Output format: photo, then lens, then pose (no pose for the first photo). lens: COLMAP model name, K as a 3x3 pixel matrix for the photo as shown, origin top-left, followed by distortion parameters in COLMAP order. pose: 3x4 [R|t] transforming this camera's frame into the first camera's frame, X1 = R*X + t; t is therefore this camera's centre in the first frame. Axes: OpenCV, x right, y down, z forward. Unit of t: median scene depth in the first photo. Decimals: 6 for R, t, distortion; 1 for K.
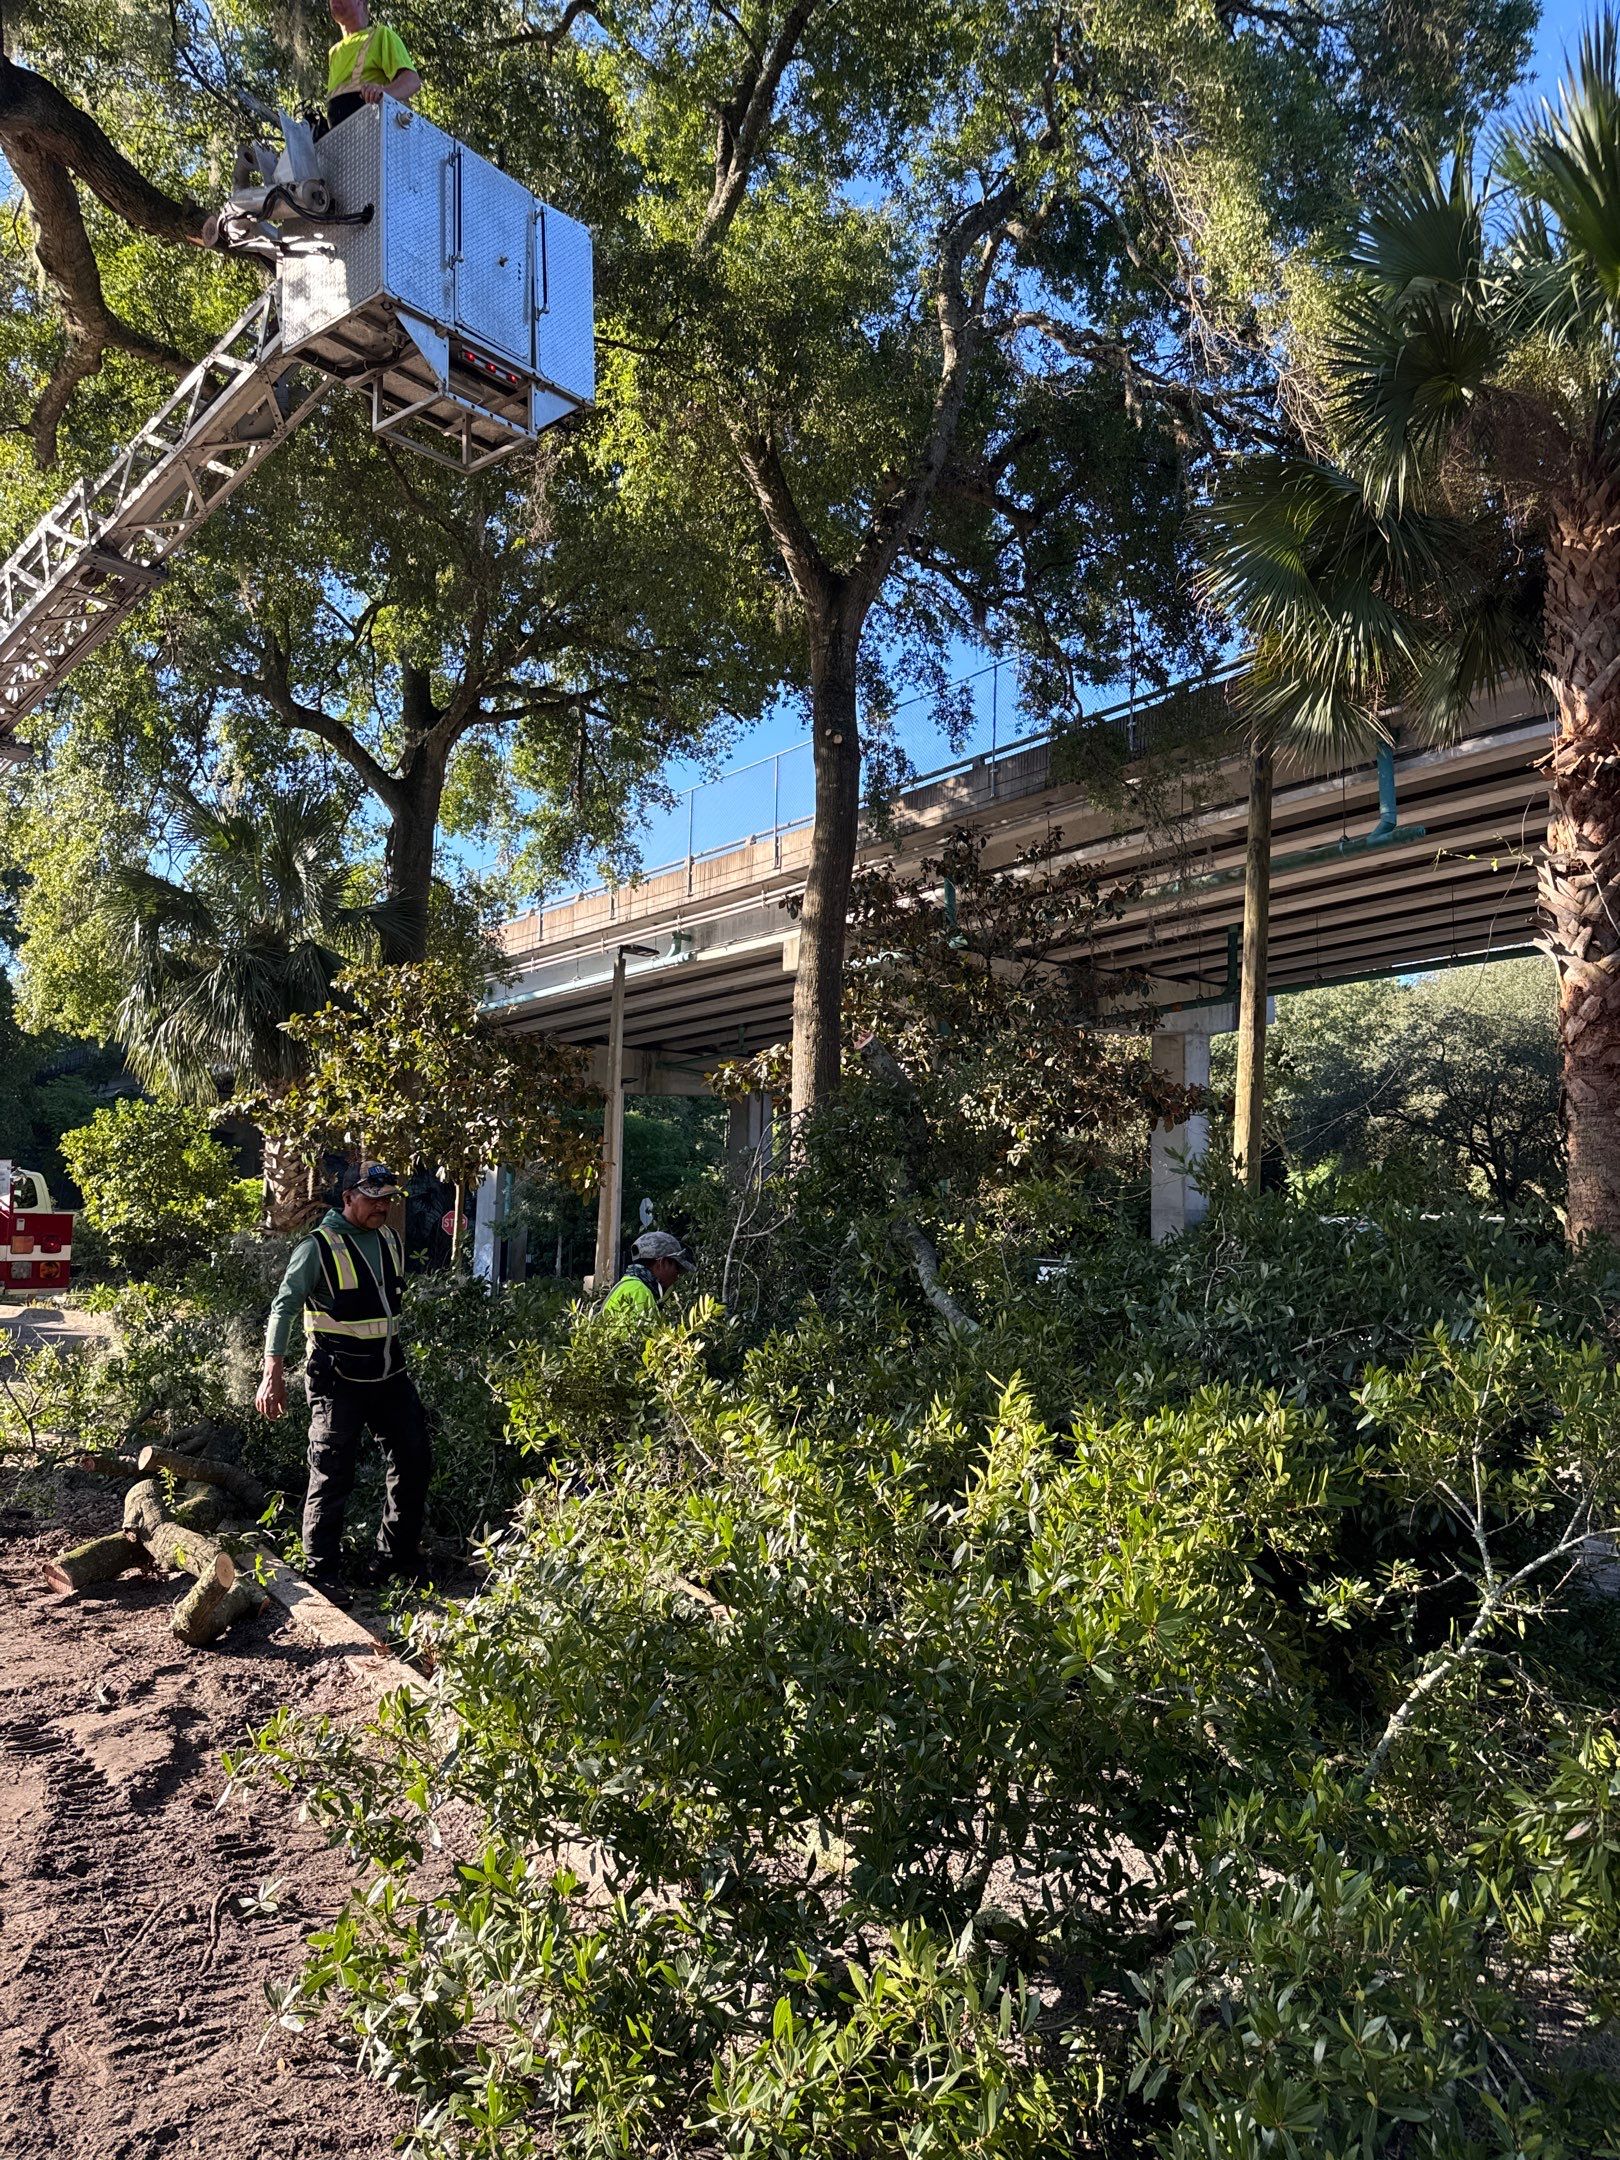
lens RADIAL K [[1511.7, 0, 823.9], [0, 1511.7, 1081.7], [0, 0, 1]] dist [0.092217, -0.093660]
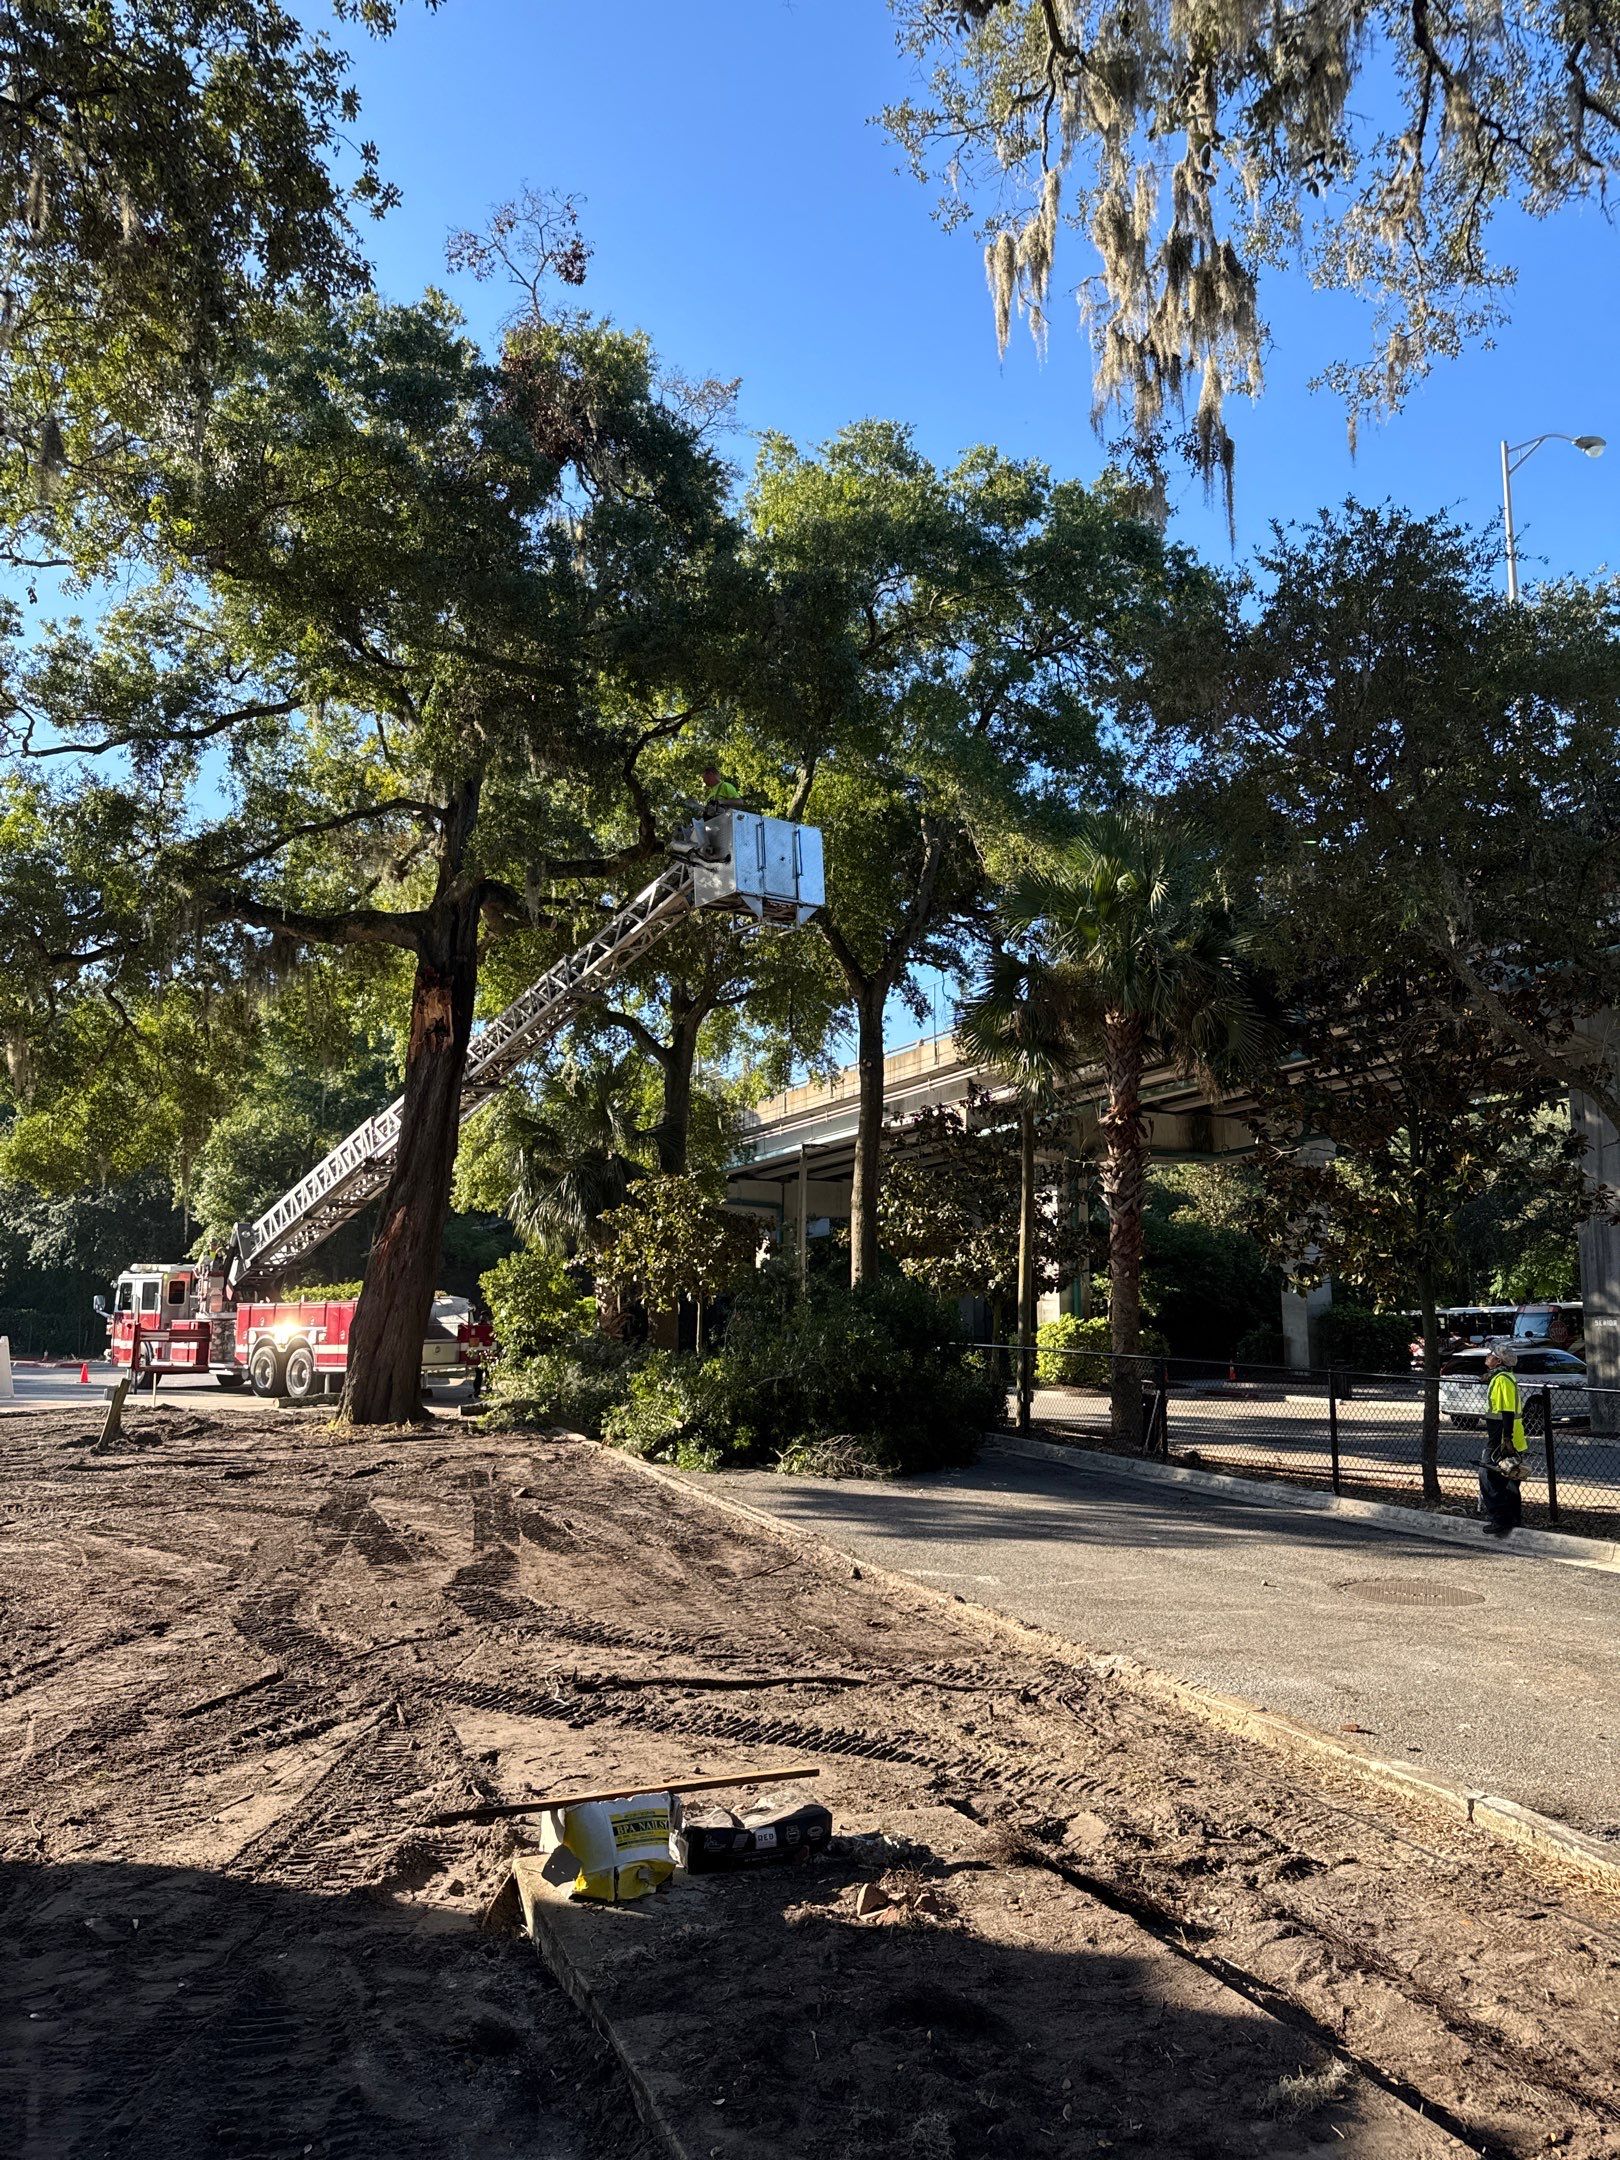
lens RADIAL K [[1511.7, 0, 802.7], [0, 1511.7, 1087.3], [0, 0, 1]] dist [0.092217, -0.093660]
pose [[0.974488, -0.049961, -0.218809, 0.210019], [0.037617, 0.997476, -0.060225, -0.055056], [0.221265, 0.050457, 0.973907, -0.525200]]
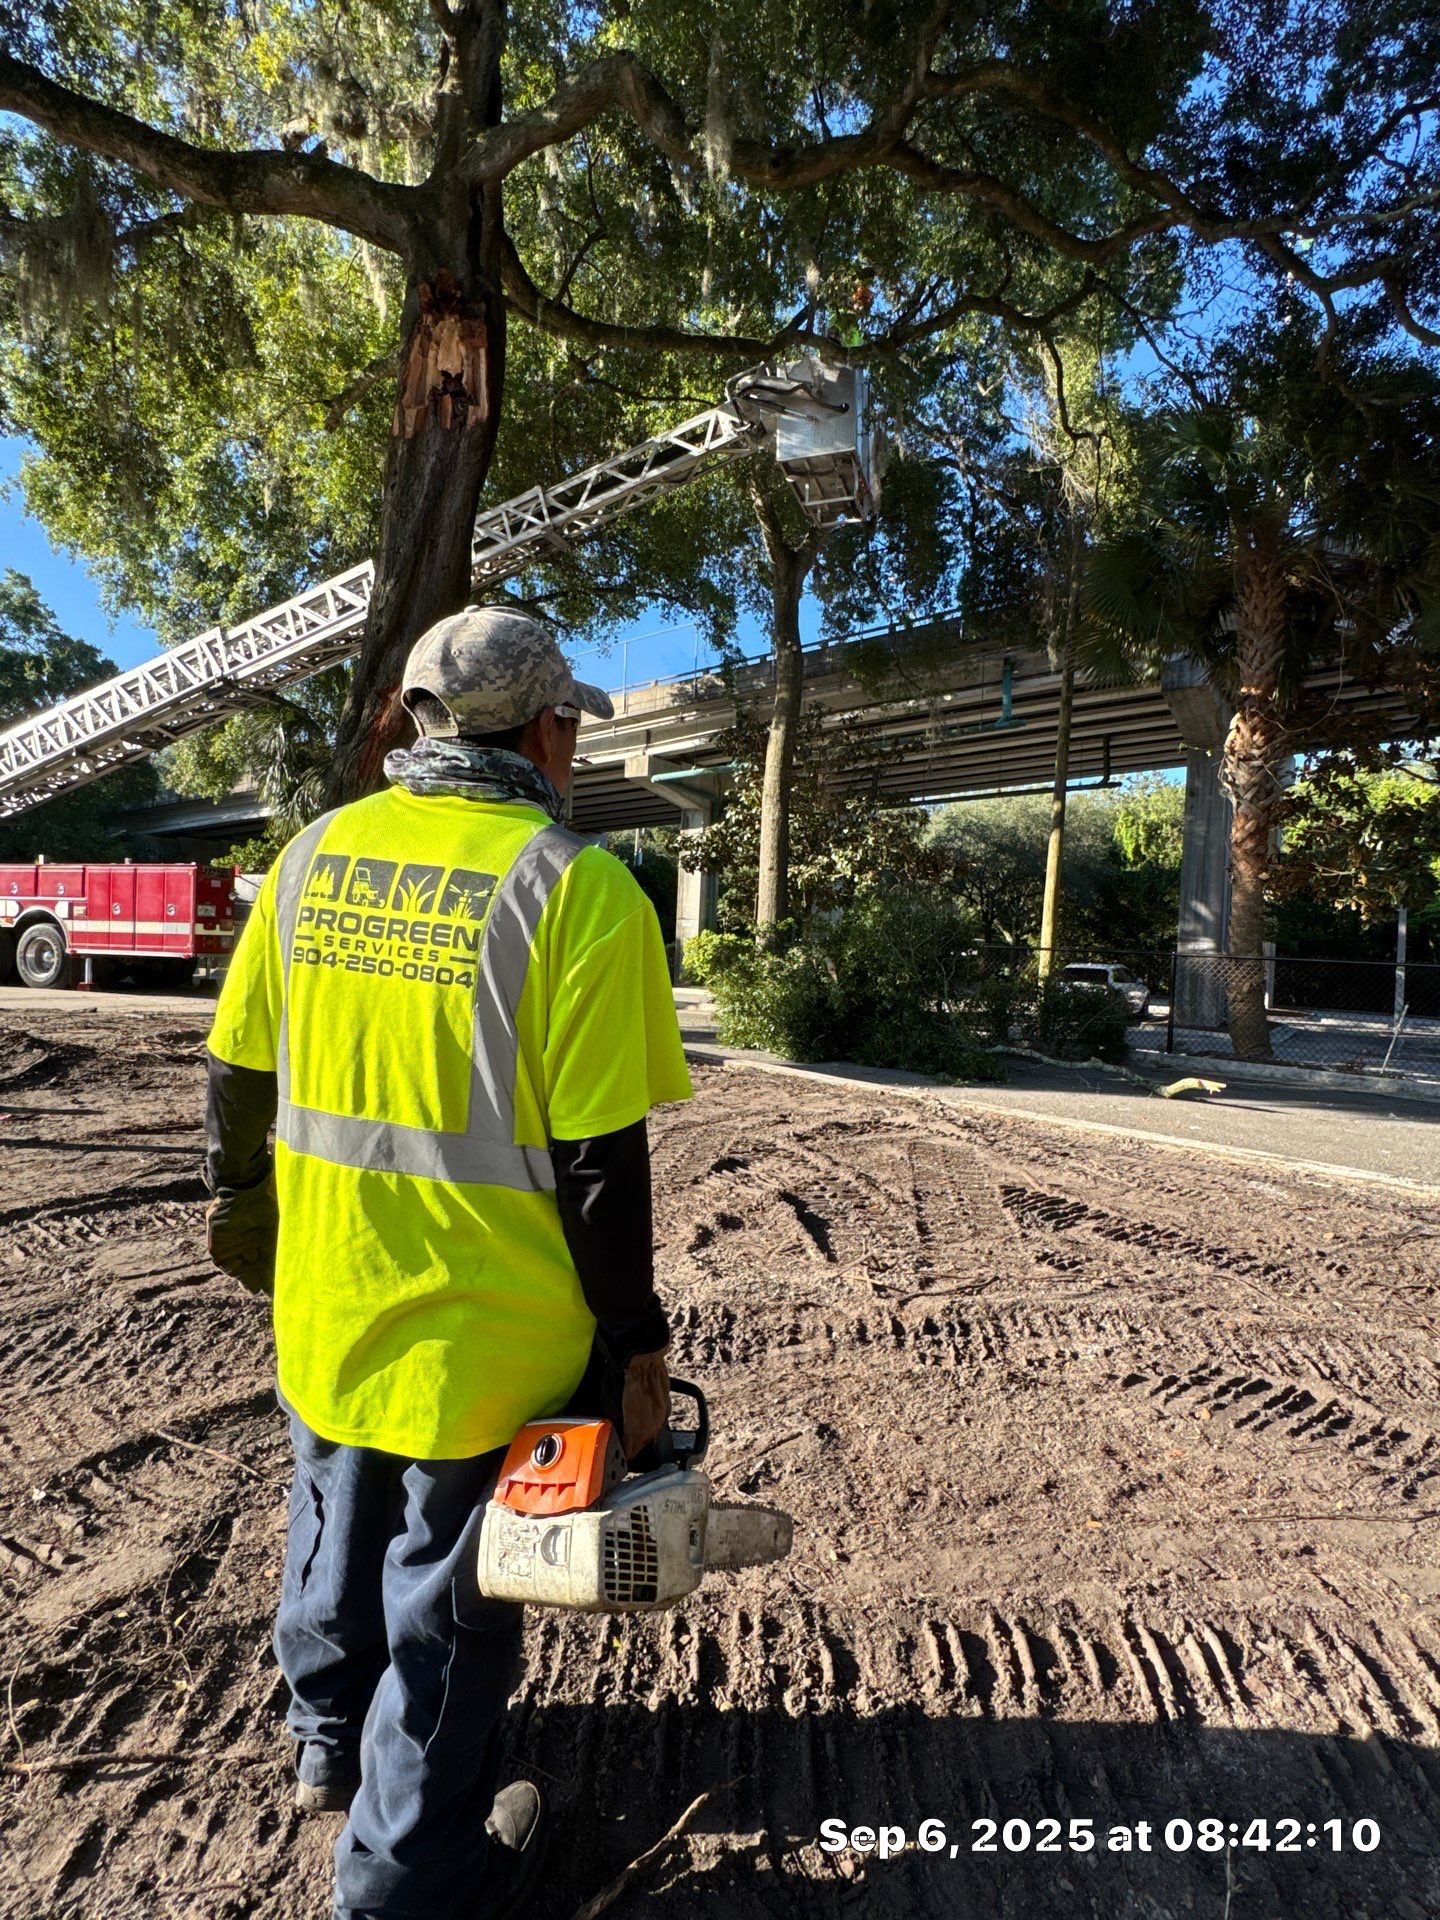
lens RADIAL K [[944.9, 0, 721.5], [0, 944.9, 960.1], [0, 0, 1]] dist [-0.000495, -0.000098]
pose [[0.979113, 0.017504, 0.202563, -0.178629], [-0.040533, 0.993093, 0.110104, 0.007903], [-0.199237, -0.116014, 0.973060, -0.048184]]
